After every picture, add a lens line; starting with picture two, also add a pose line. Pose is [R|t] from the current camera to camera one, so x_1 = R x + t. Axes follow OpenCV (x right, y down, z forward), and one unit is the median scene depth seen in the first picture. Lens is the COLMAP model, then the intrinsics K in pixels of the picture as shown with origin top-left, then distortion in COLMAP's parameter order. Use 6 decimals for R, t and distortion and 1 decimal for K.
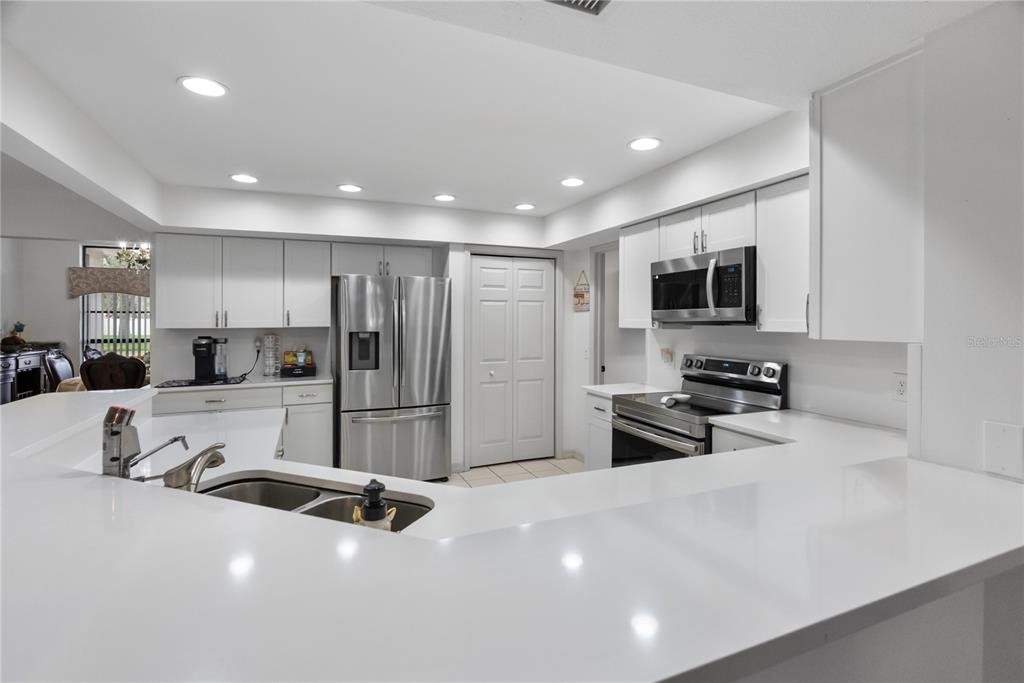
lens RADIAL K [[462.7, 0, 500.6], [0, 462.7, 319.4], [0, 0, 1]] dist [0.003152, -0.002847]
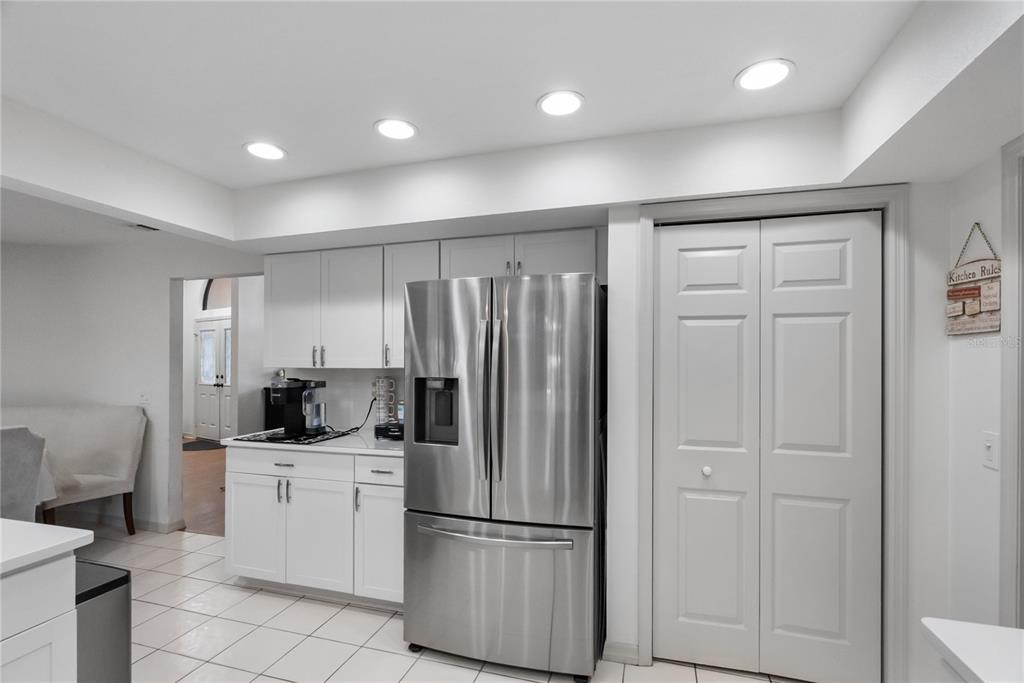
lens RADIAL K [[462.7, 0, 521.4], [0, 462.7, 356.2], [0, 0, 1]] dist [0.003152, -0.002847]
pose [[0.791941, -0.001919, -0.610594, 0.120175], [-0.003327, 0.999967, -0.007457, 0.003216], [0.610588, 0.007937, 0.791909, 0.511817]]
